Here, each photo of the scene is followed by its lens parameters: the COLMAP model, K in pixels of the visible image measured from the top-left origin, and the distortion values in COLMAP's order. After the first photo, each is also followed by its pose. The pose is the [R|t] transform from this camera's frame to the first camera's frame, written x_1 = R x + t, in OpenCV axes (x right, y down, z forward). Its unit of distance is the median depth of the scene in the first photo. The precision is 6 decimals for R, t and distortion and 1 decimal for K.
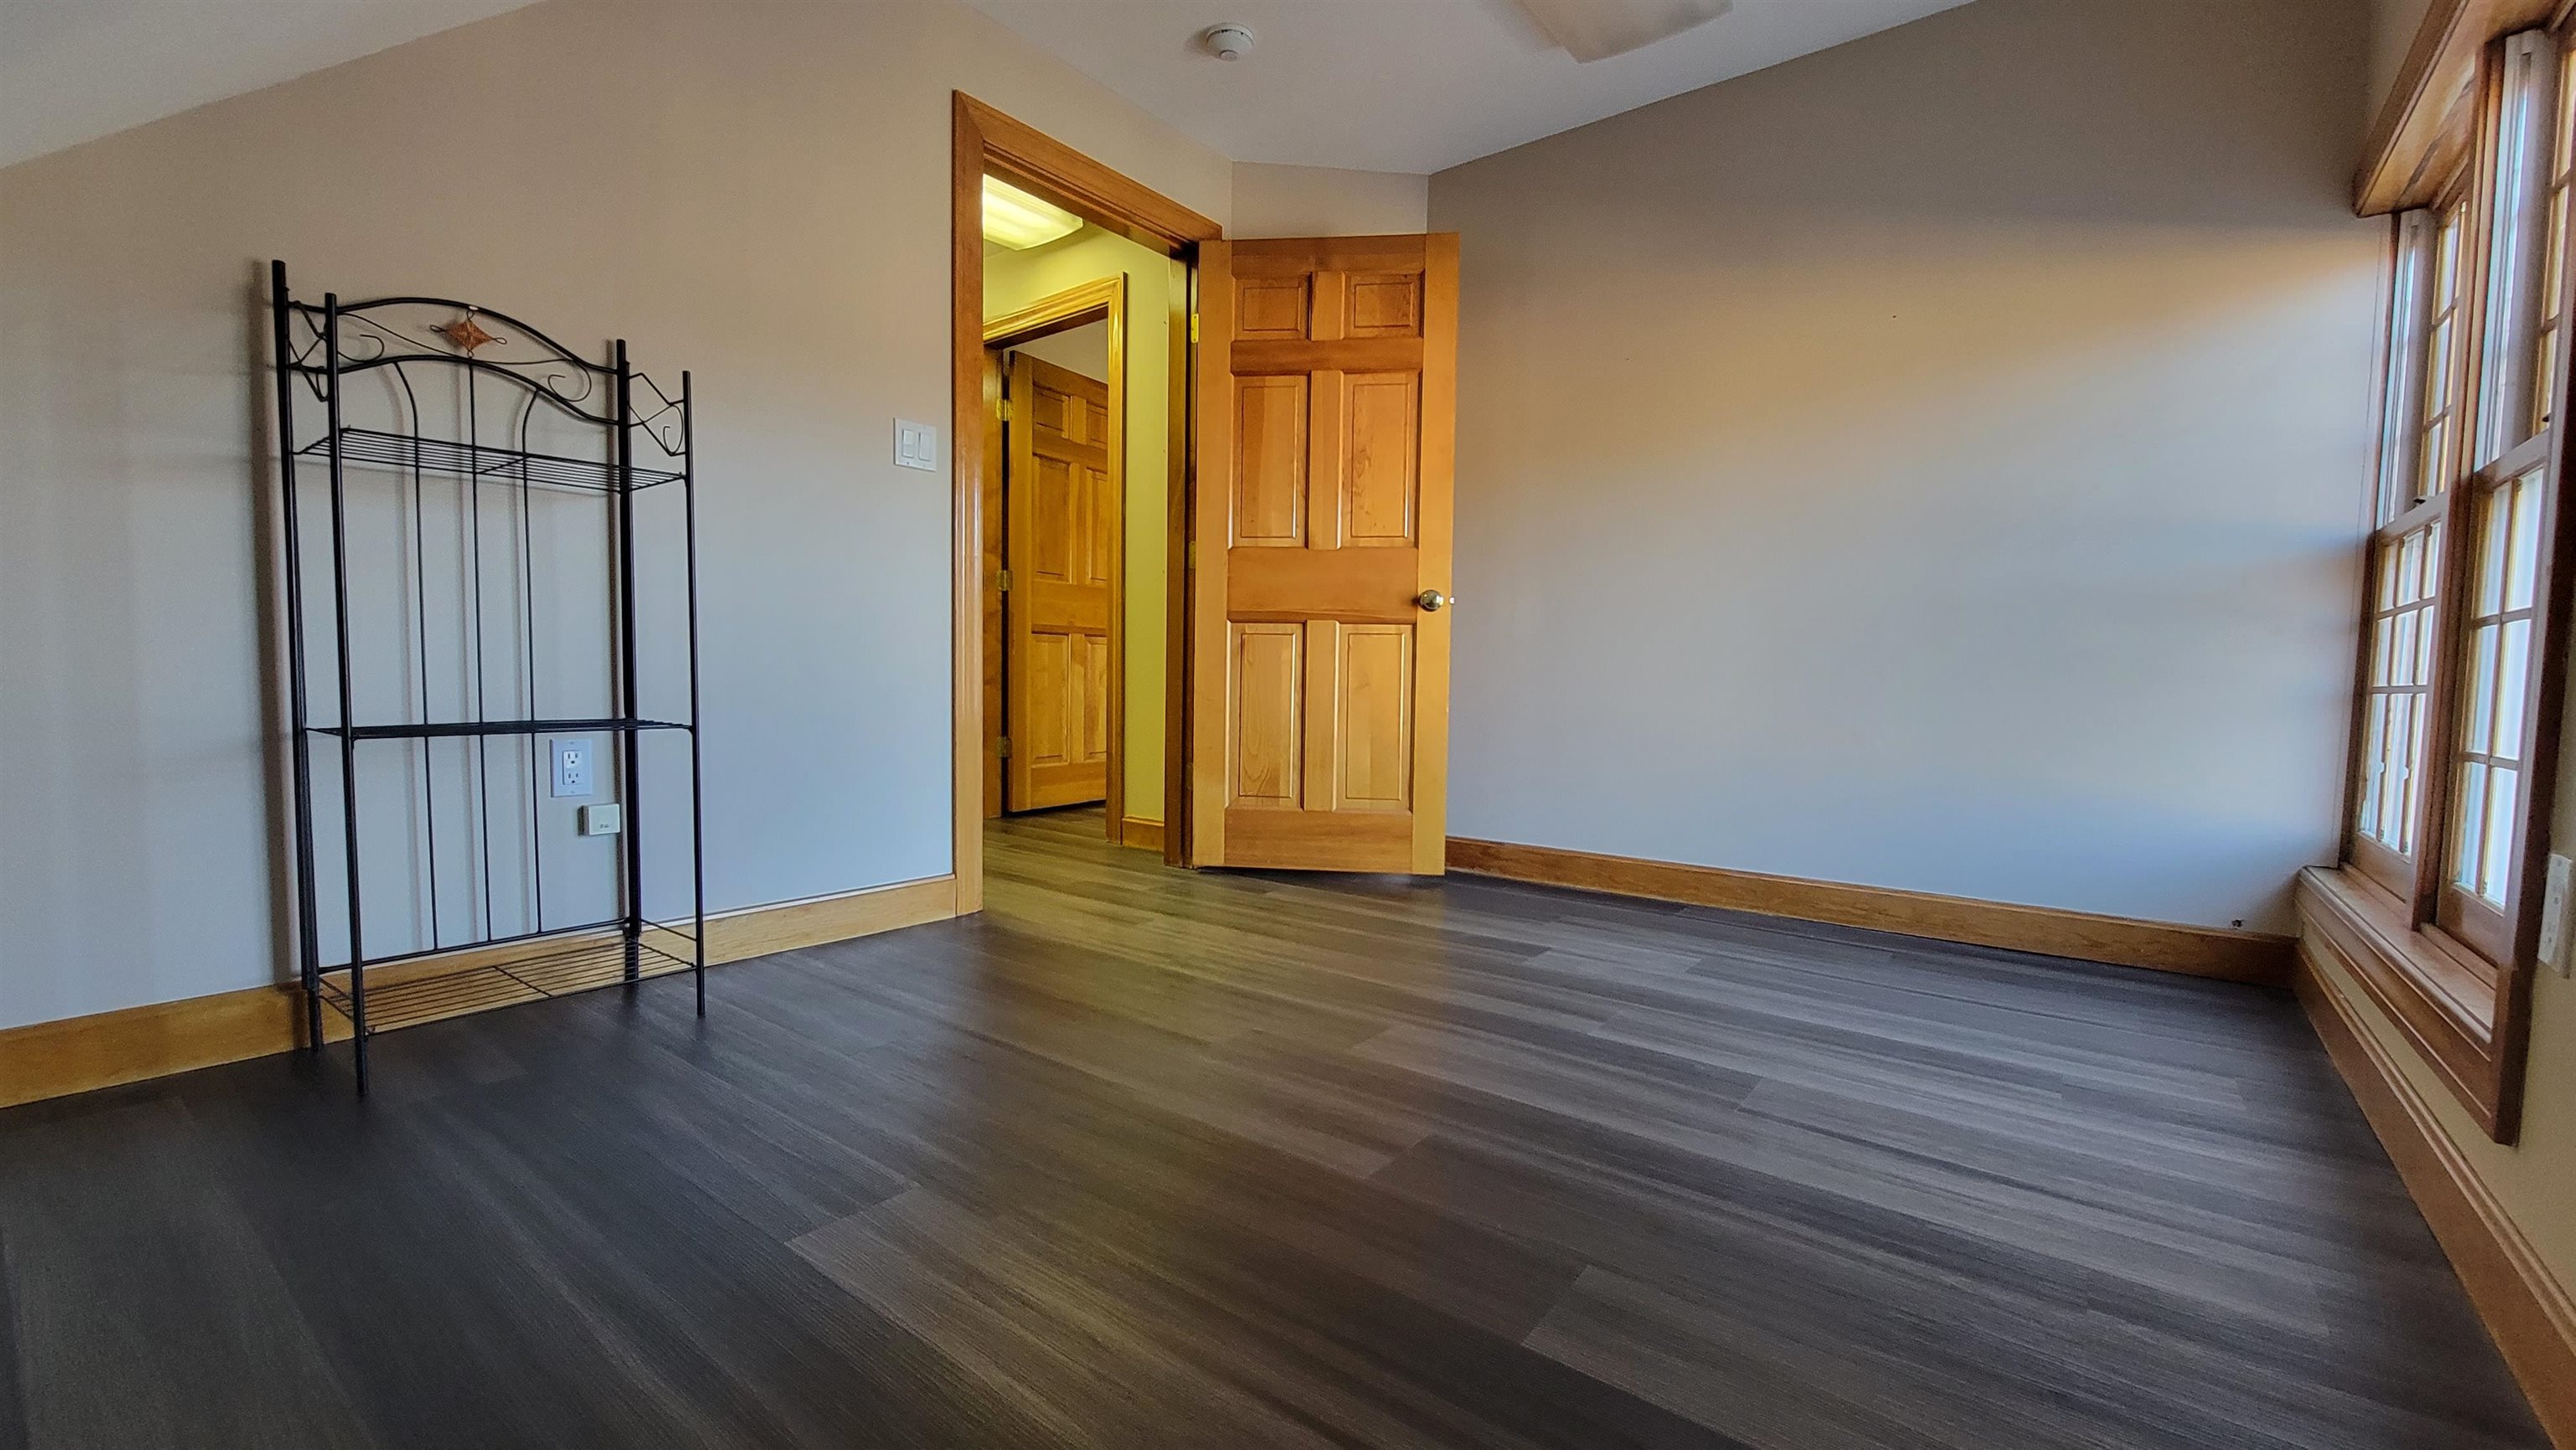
lens RADIAL K [[1055.3, 0, 1288.0], [0, 1055.3, 725.0], [0, 0, 1]] dist [-0.000323, 0.000031]
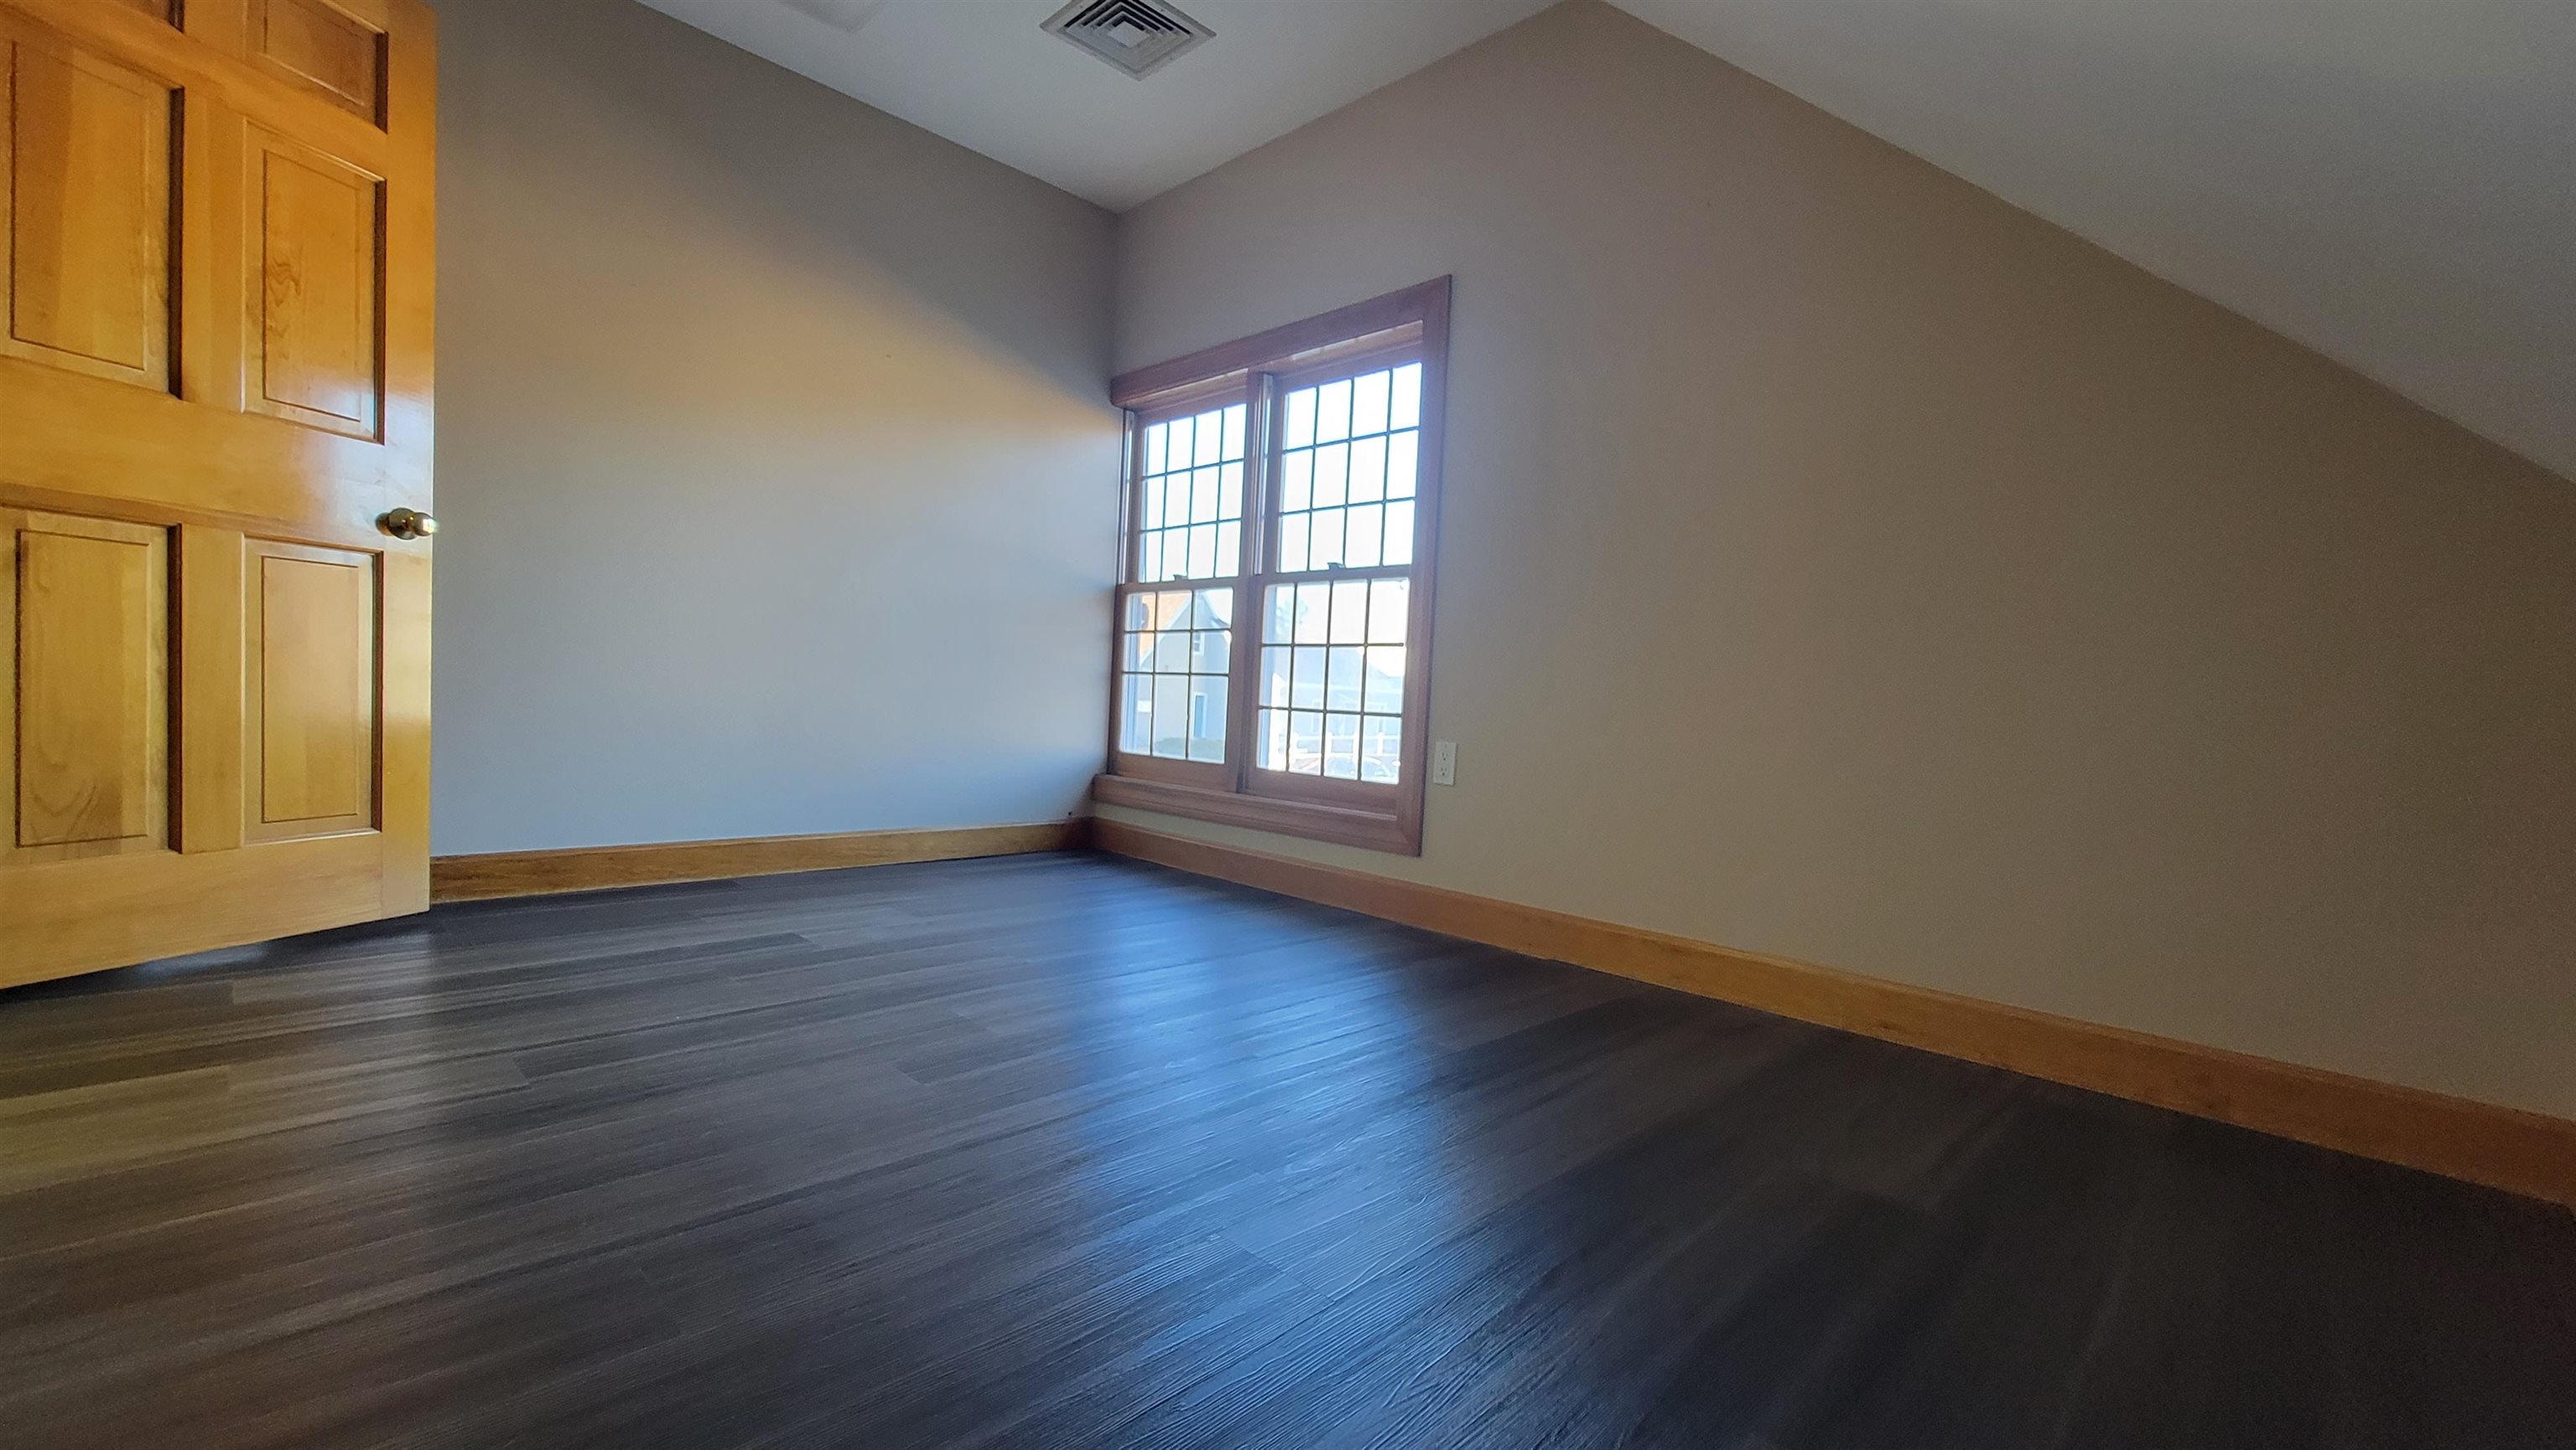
lens RADIAL K [[1055.3, 0, 1288.0], [0, 1055.3, 725.0], [0, 0, 1]] dist [-0.000323, 0.000031]
pose [[0.126489, -0.039706, 0.991173, -0.485002], [0.005159, 0.999211, 0.039369, -0.009034], [-0.991955, 0.000134, 0.126595, 0.331013]]
